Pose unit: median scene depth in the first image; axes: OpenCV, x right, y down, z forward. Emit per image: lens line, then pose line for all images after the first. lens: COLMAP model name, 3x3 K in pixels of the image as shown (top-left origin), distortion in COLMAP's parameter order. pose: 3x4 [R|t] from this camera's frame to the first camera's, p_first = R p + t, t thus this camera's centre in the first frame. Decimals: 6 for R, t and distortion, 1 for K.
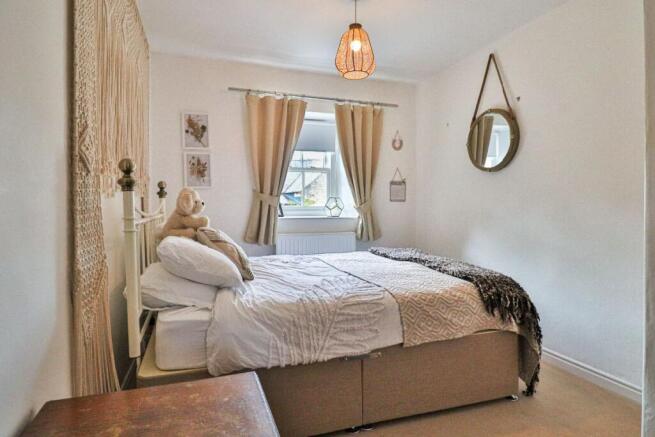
lens RADIAL K [[341.7, 0, 327.5], [0, 341.7, 218.5], [0, 0, 1]] dist [-0.015989, -0.000196]
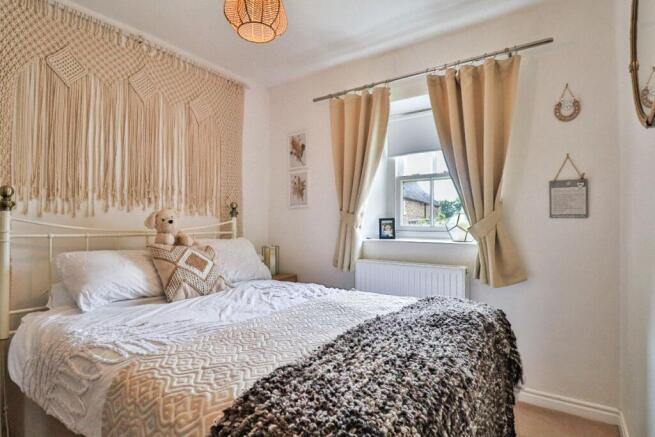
lens RADIAL K [[341.7, 0, 327.5], [0, 341.7, 218.5], [0, 0, 1]] dist [-0.015989, -0.000196]
pose [[0.591521, -0.009049, -0.806239, 0.475862], [-0.034975, 0.998708, -0.036870, -0.020761], [0.805531, 0.050007, 0.590440, 0.471160]]
